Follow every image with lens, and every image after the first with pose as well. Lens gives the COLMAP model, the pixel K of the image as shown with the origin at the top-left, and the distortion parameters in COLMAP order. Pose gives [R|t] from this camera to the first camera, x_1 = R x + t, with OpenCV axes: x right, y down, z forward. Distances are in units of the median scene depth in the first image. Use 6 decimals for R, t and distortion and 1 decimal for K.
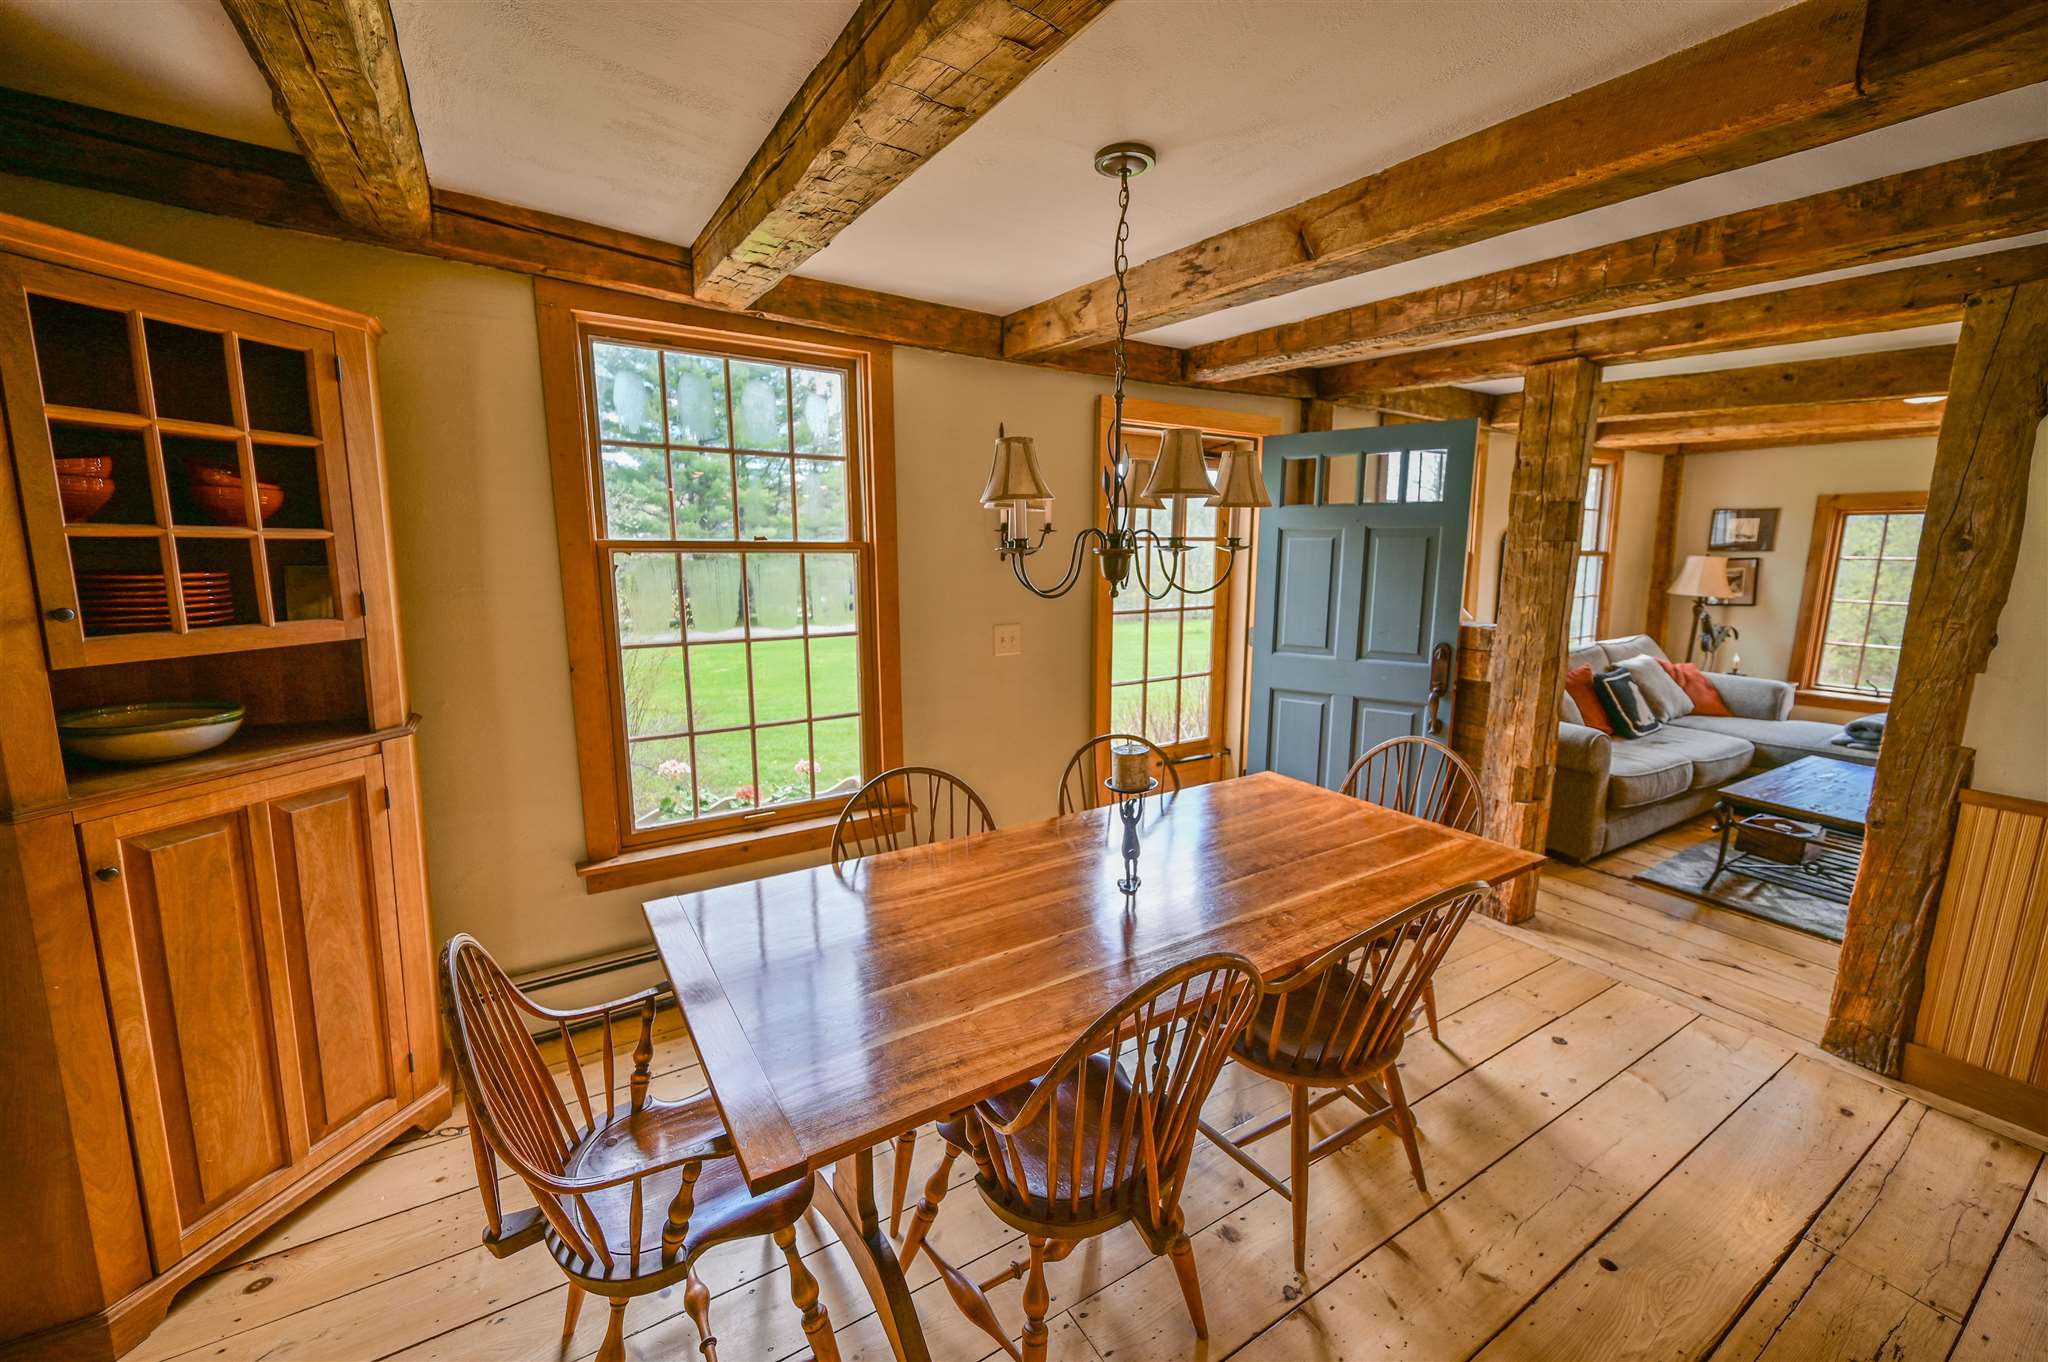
lens RADIAL K [[802.3, 0, 1019.3], [0, 802.3, 686.5], [0, 0, 1]] dist [-0.000690, 0.000069]
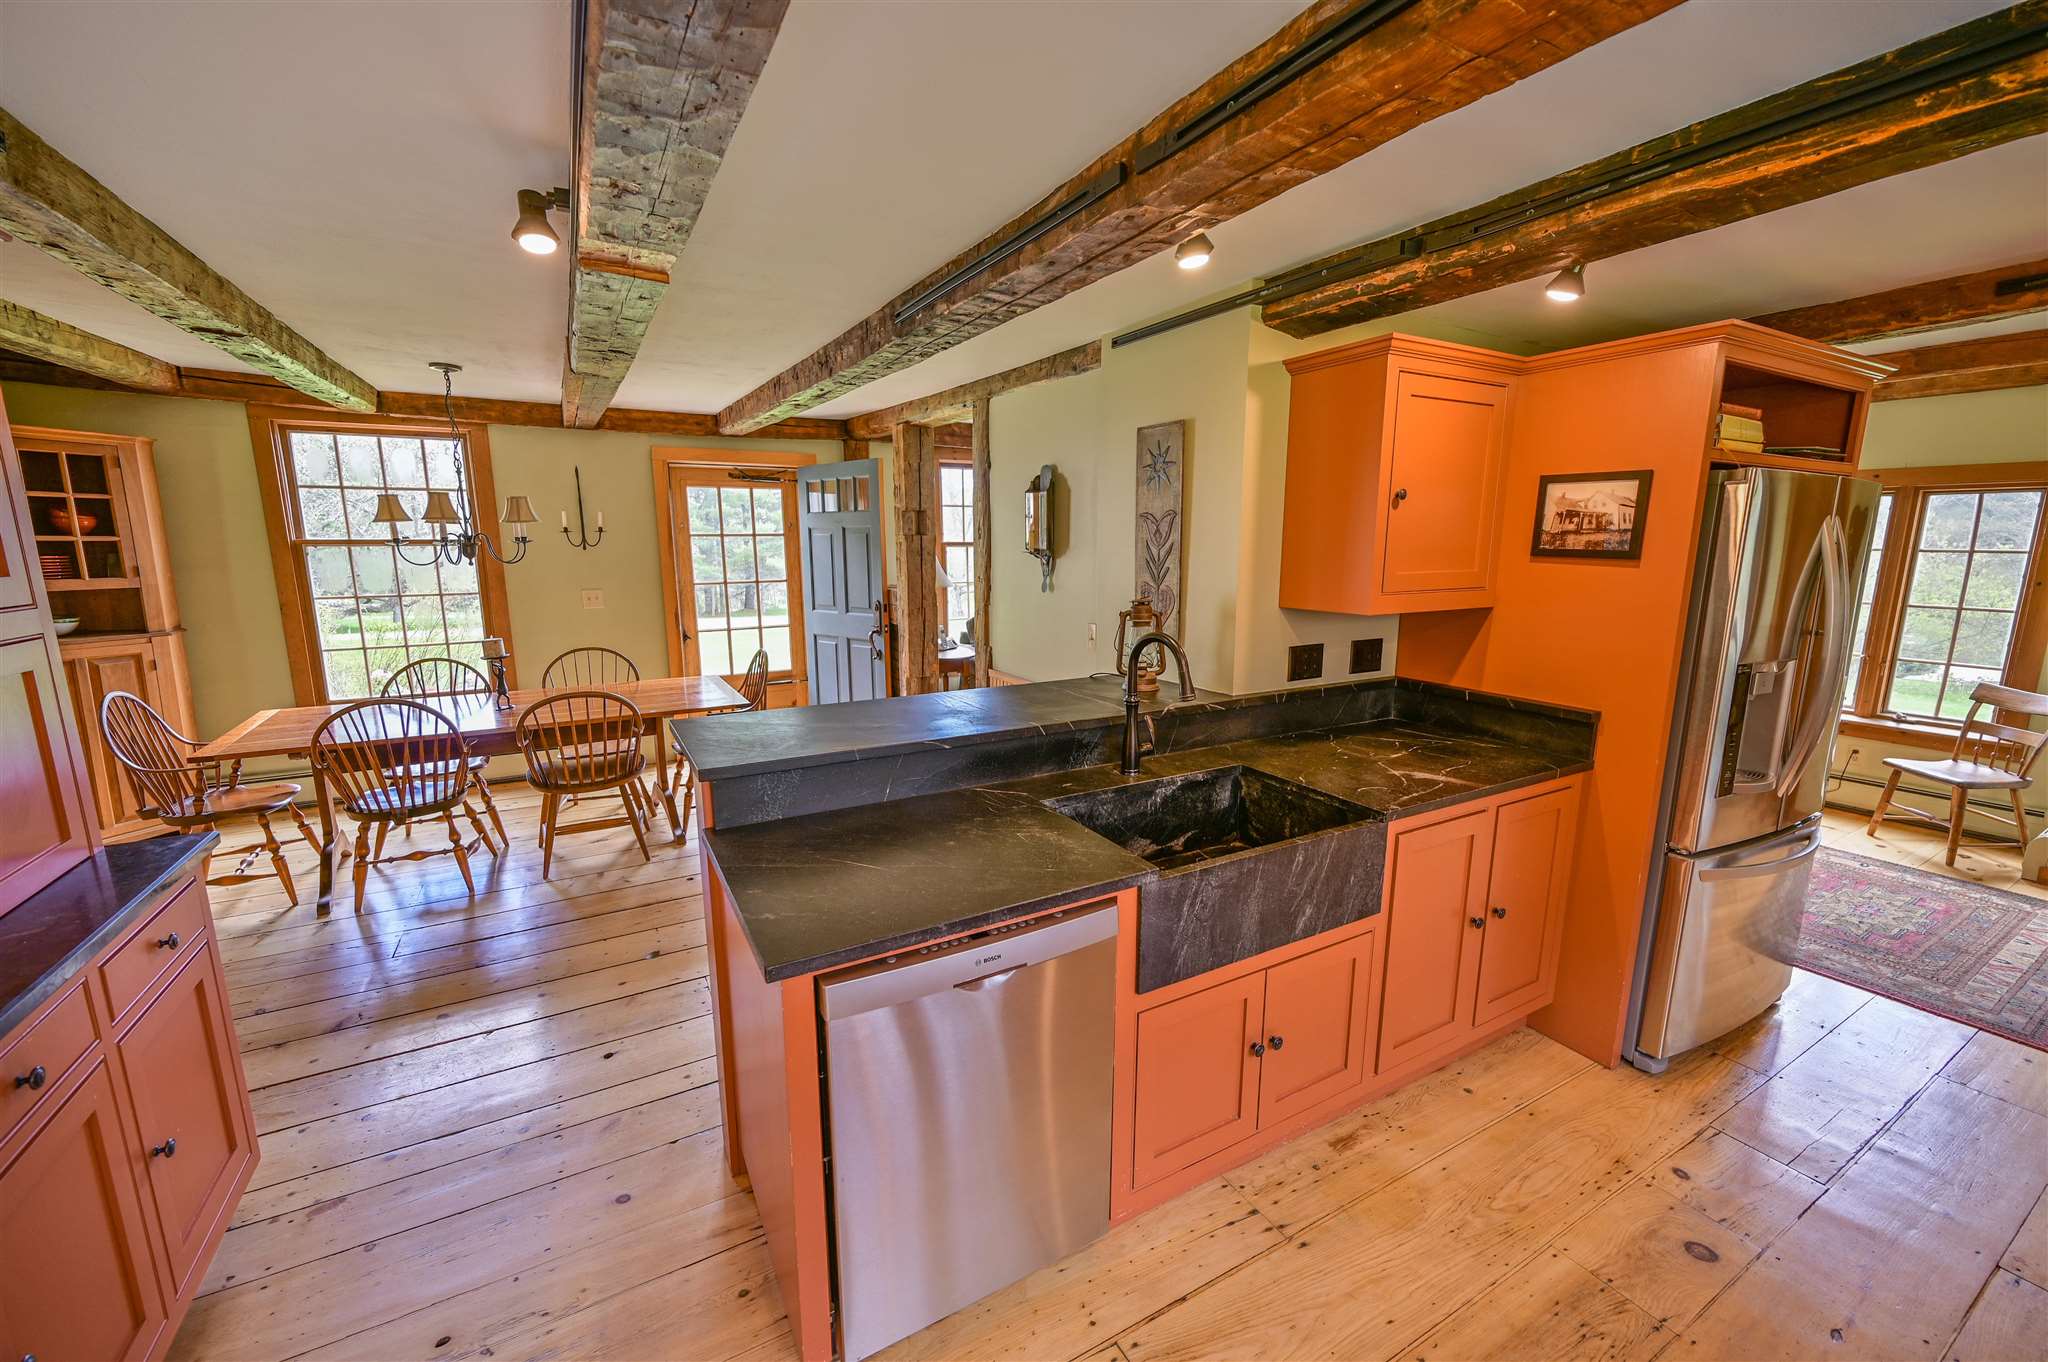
lens RADIAL K [[798.5, 0, 1019.2], [0, 798.5, 684.5], [0, 0, 1]] dist [-0.001005, 0.000037]
pose [[0.998357, -0.001981, -0.057271, 1.531876], [0.002165, 0.999993, 0.003154, 0.183840], [0.057264, -0.003273, 0.998354, -0.916654]]
